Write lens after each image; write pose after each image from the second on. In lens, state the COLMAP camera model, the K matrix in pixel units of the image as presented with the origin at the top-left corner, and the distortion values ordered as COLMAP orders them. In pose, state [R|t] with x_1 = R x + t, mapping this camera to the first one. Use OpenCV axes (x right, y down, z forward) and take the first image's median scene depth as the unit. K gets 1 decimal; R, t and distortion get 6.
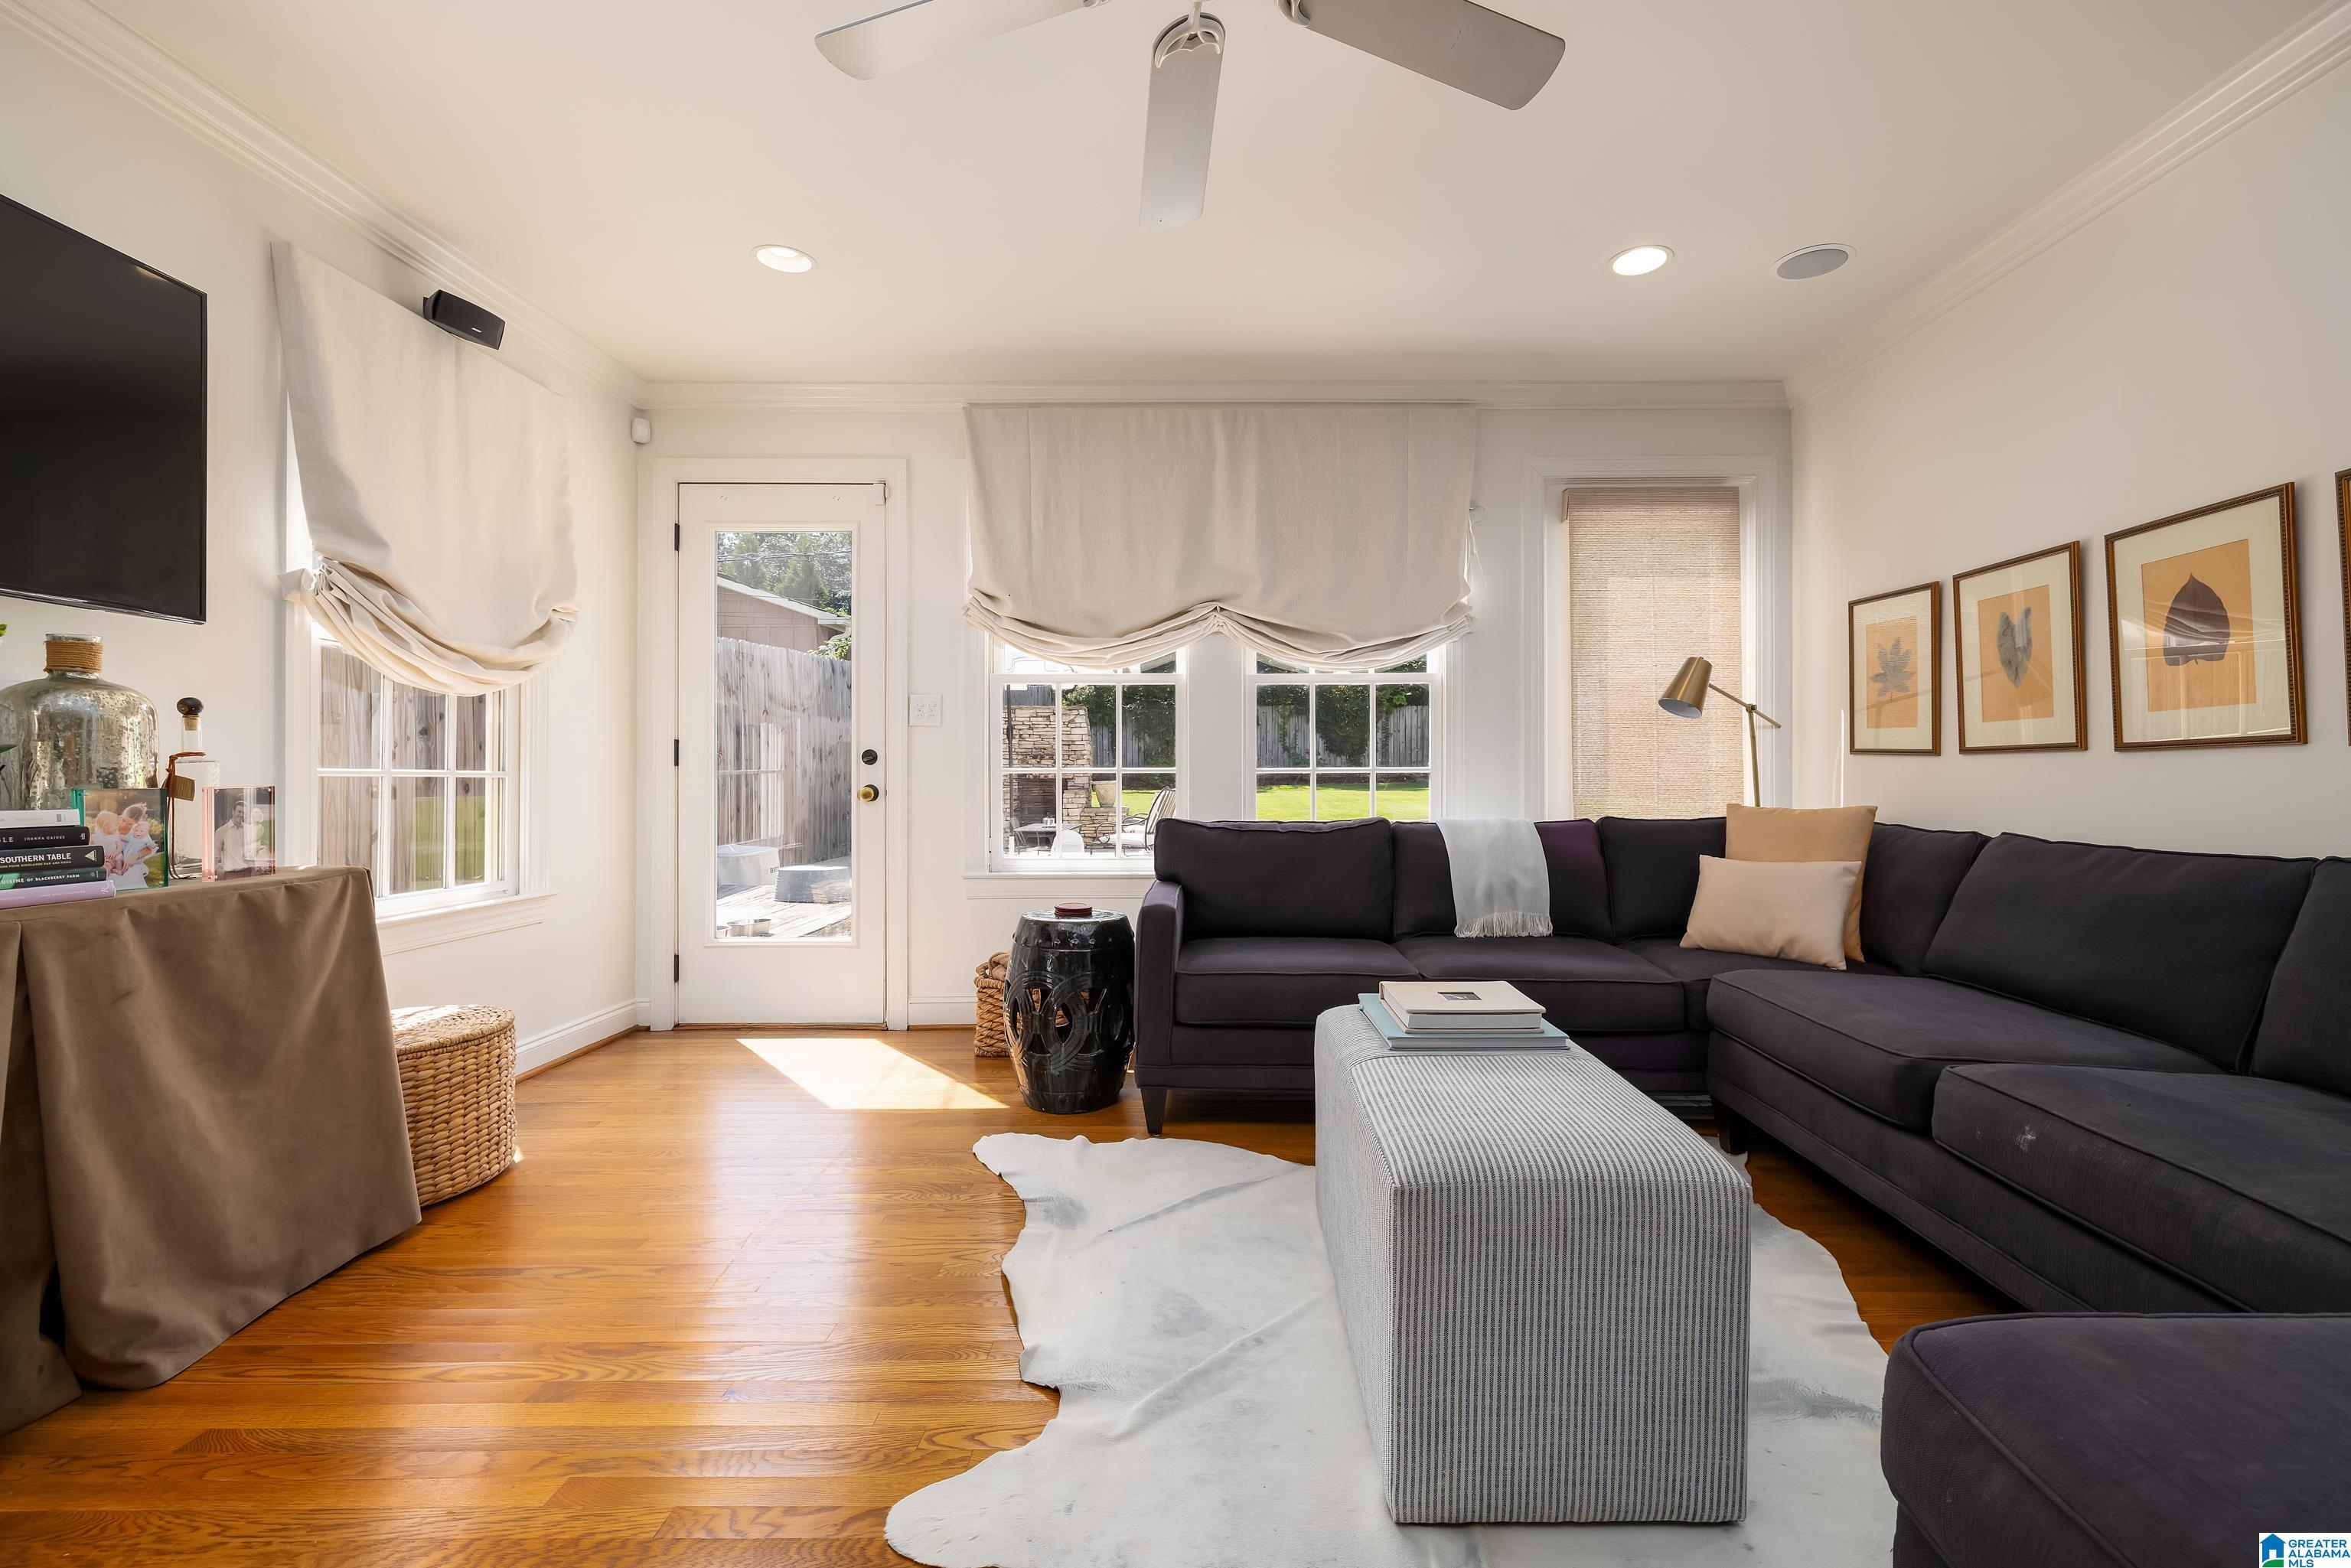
lens RADIAL K [[976.6, 0, 1185.4], [0, 976.6, 773.7], [0, 0, 1]] dist [0.001620, -0.000518]
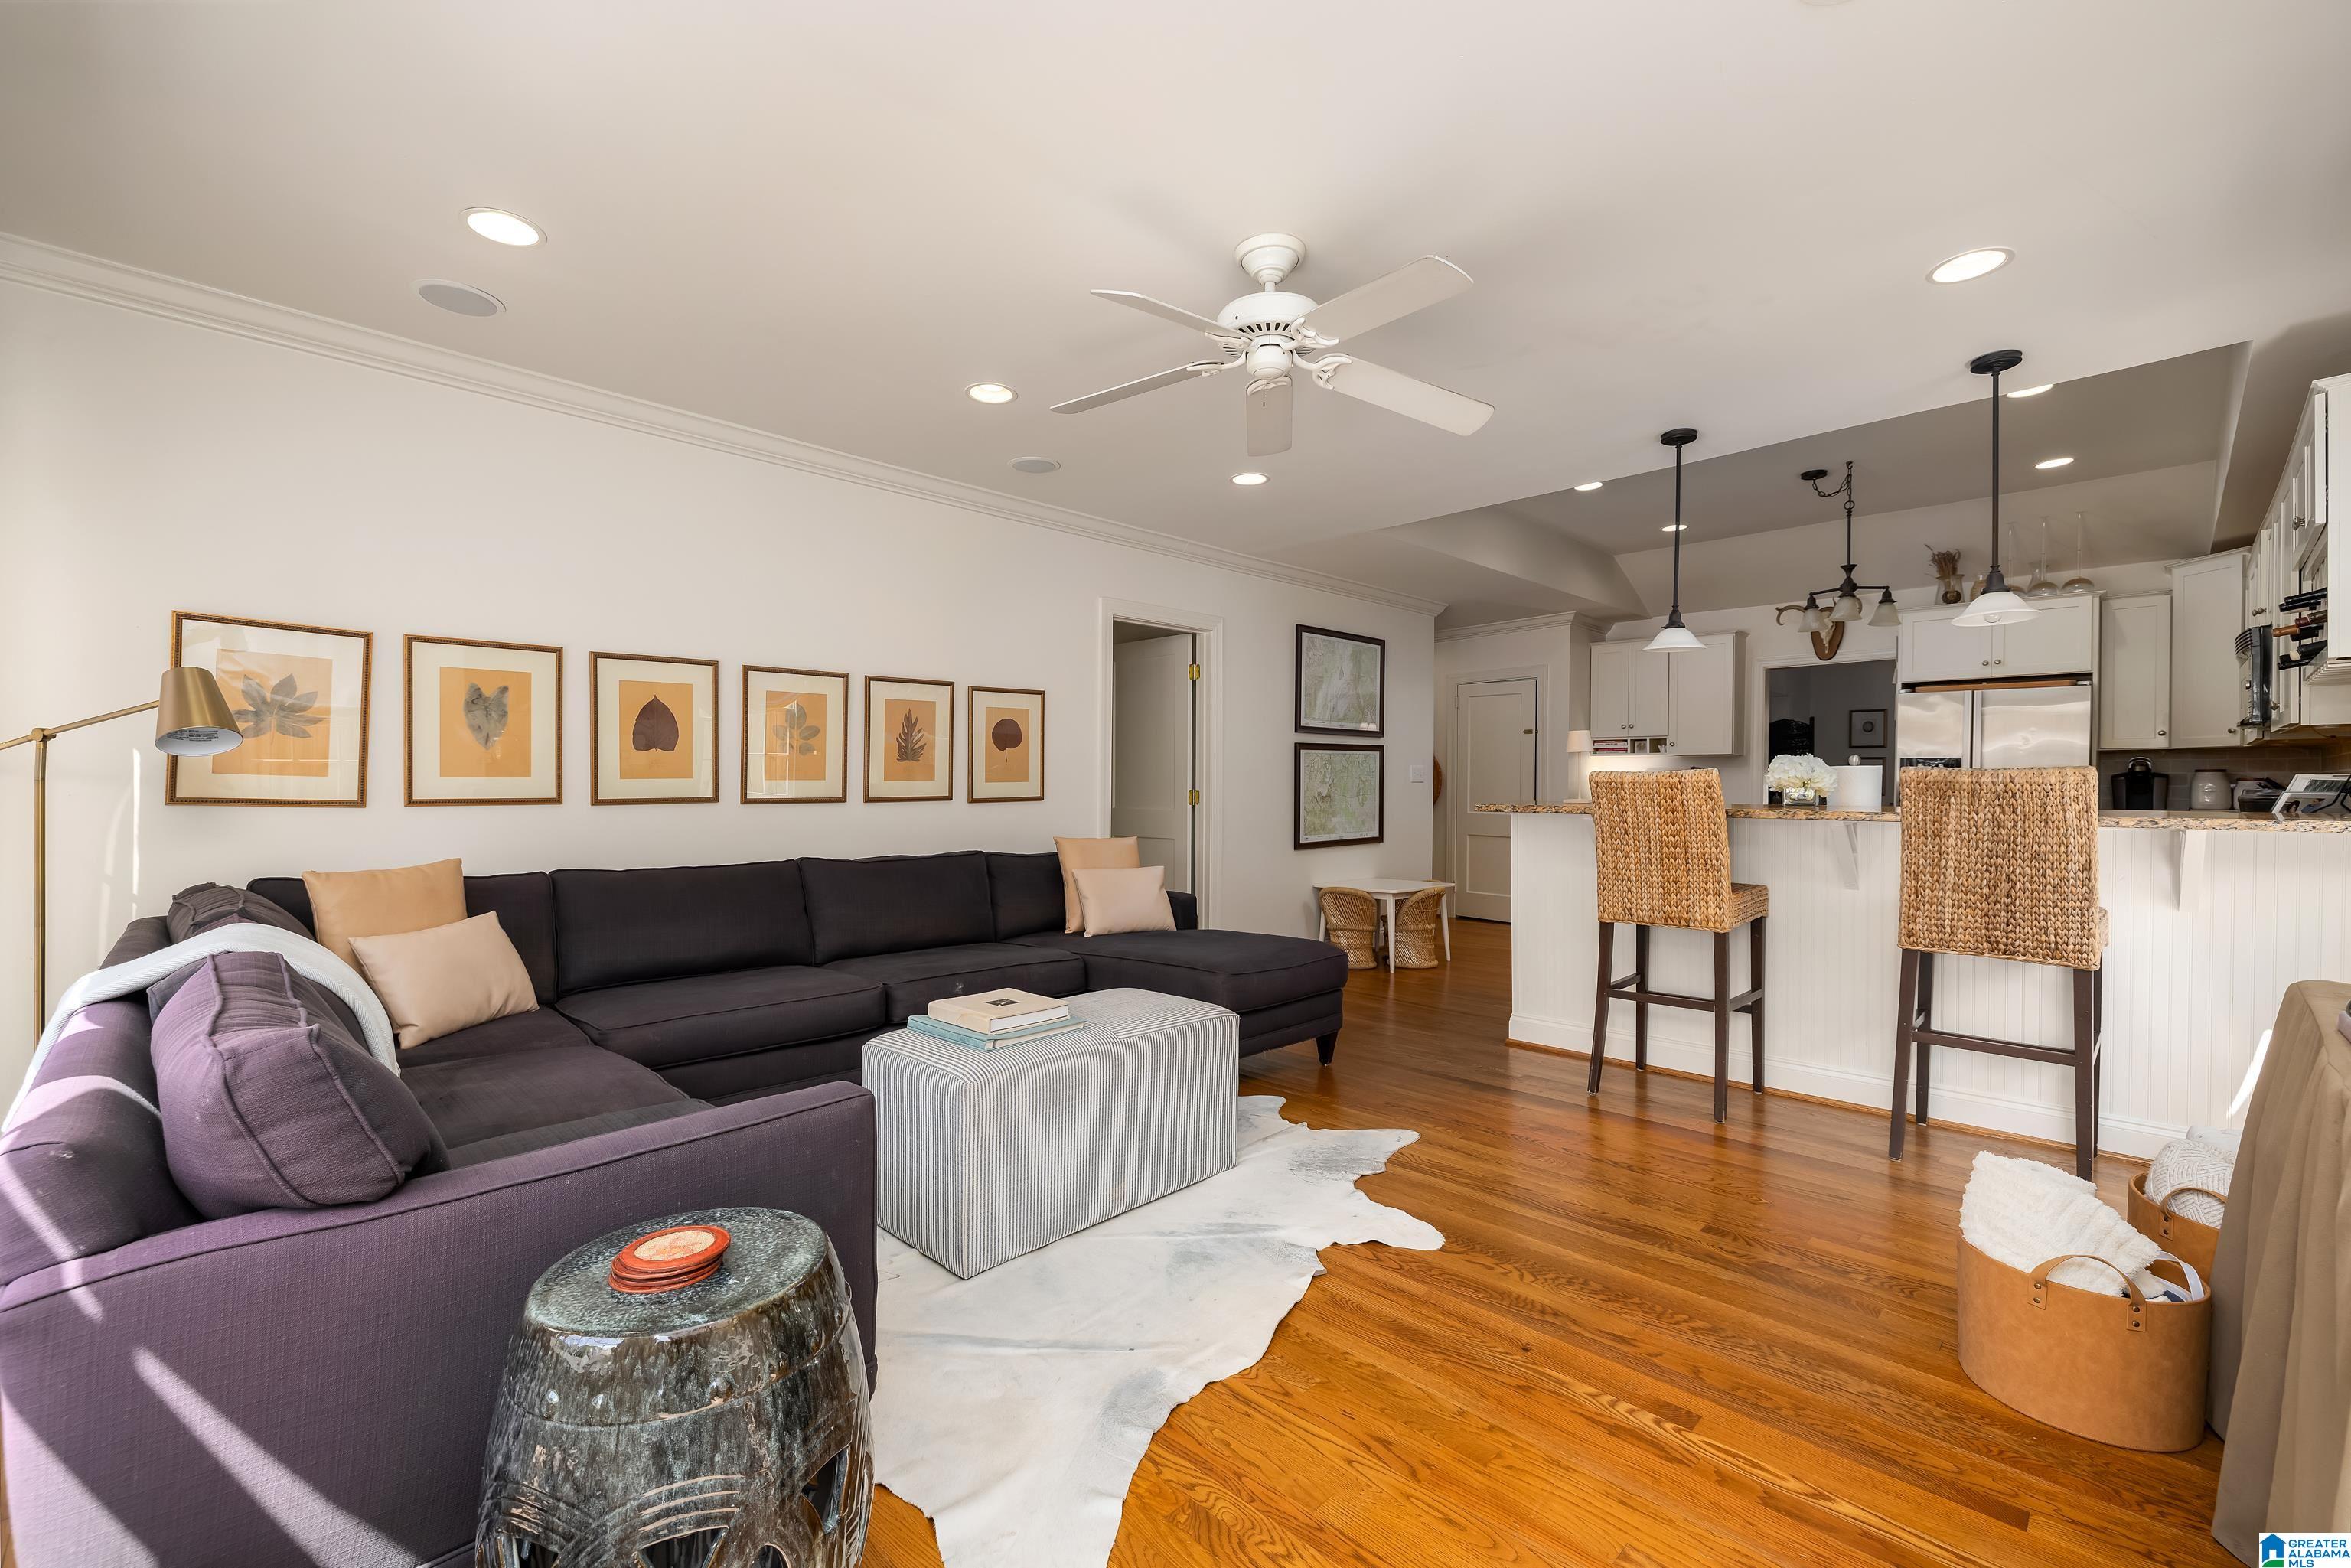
lens RADIAL K [[976.6, 0, 1172.5], [0, 976.6, 793.4], [0, 0, 1]] dist [0.001620, -0.000518]
pose [[-0.703664, -0.011294, 0.710443, -0.586762], [-0.002491, 0.999907, 0.013428, -0.052287], [-0.710529, 0.007679, -0.703626, 1.256790]]
